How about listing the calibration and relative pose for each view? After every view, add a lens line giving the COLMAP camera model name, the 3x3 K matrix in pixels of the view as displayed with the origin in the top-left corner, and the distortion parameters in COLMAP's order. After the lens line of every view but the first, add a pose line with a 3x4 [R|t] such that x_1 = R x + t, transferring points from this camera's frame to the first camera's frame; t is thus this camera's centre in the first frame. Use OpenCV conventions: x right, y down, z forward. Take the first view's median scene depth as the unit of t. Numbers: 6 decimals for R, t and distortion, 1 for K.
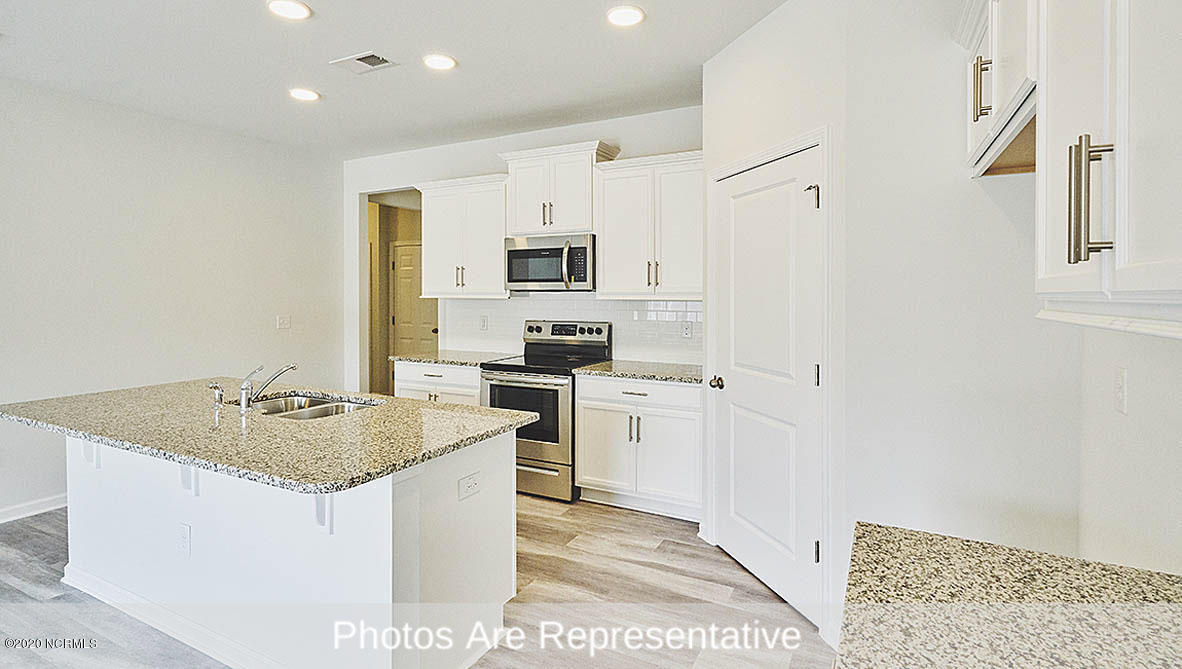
lens RADIAL K [[571.9, 0, 582.3], [0, 571.9, 289.2], [0, 0, 1]] dist [0.001385, 0.000559]
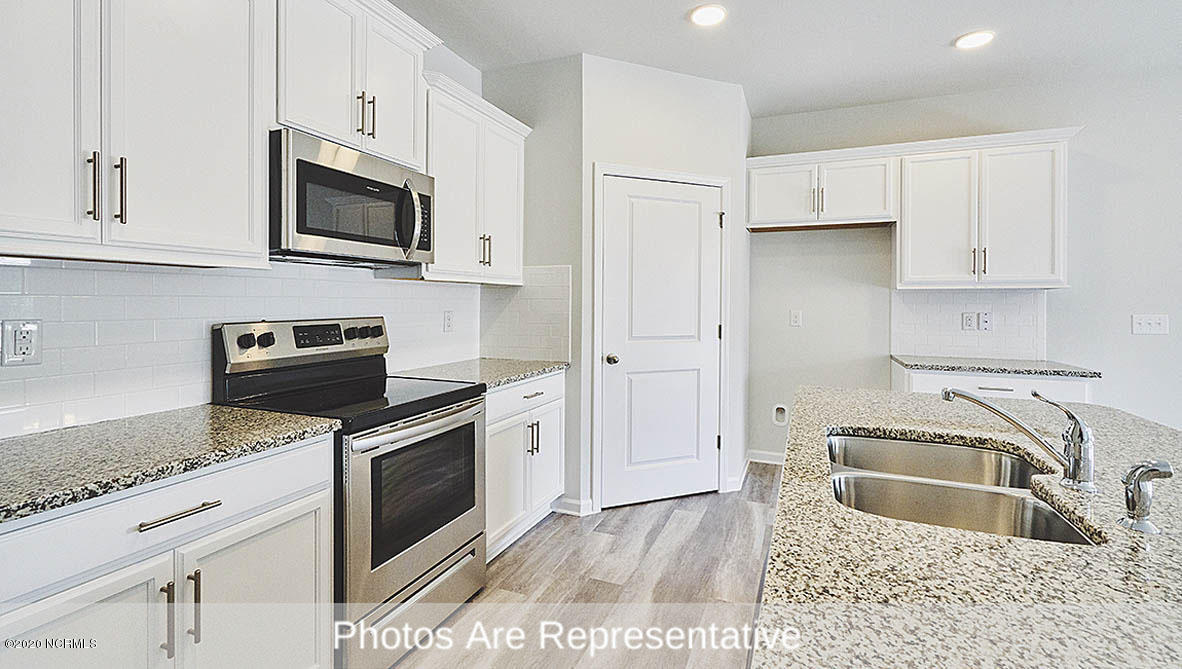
lens RADIAL K [[533.7, 0, 589.5], [0, 533.7, 302.8], [0, 0, 1]] dist [0.004835, 0.000899]
pose [[-0.104302, -0.006151, 0.994527, -0.577314], [-0.012924, 0.999905, 0.004829, 0.037730], [-0.994462, -0.012350, -0.104372, 0.850984]]
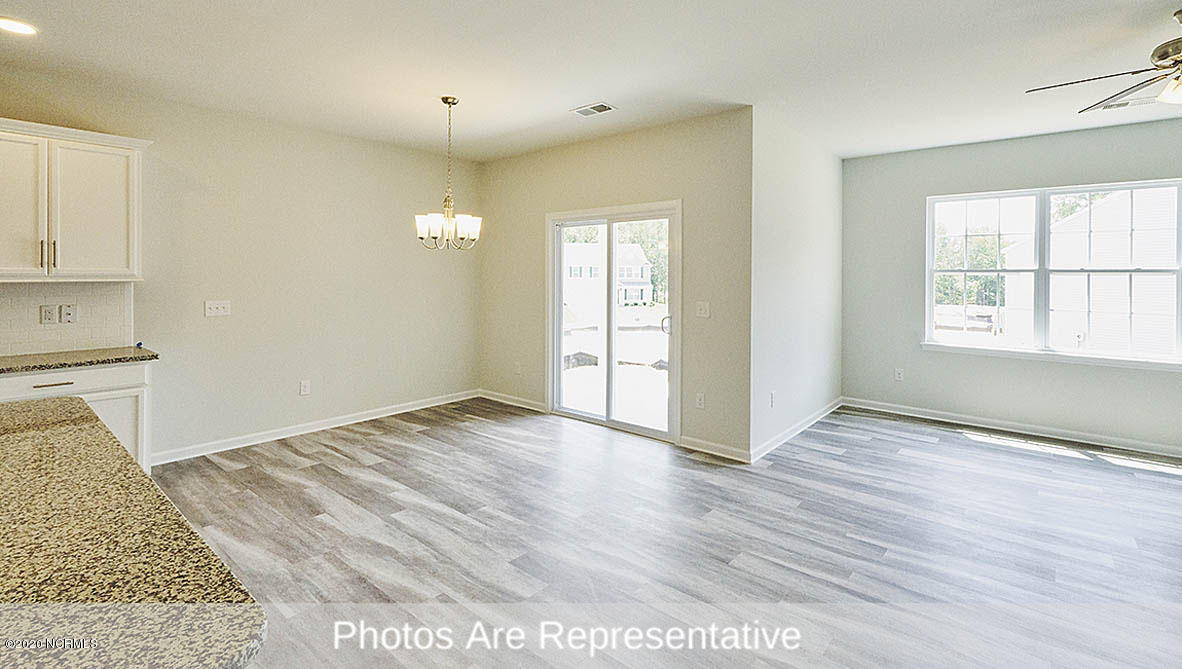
lens RADIAL K [[533.7, 0, 588.8], [0, 533.7, 274.0], [0, 0, 1]] dist [0.004835, 0.000899]
pose [[-0.976798, -0.009855, 0.213935, -0.776552], [-0.012400, 0.999867, -0.010559, -0.000925], [-0.213802, -0.012967, -0.976791, 0.781639]]
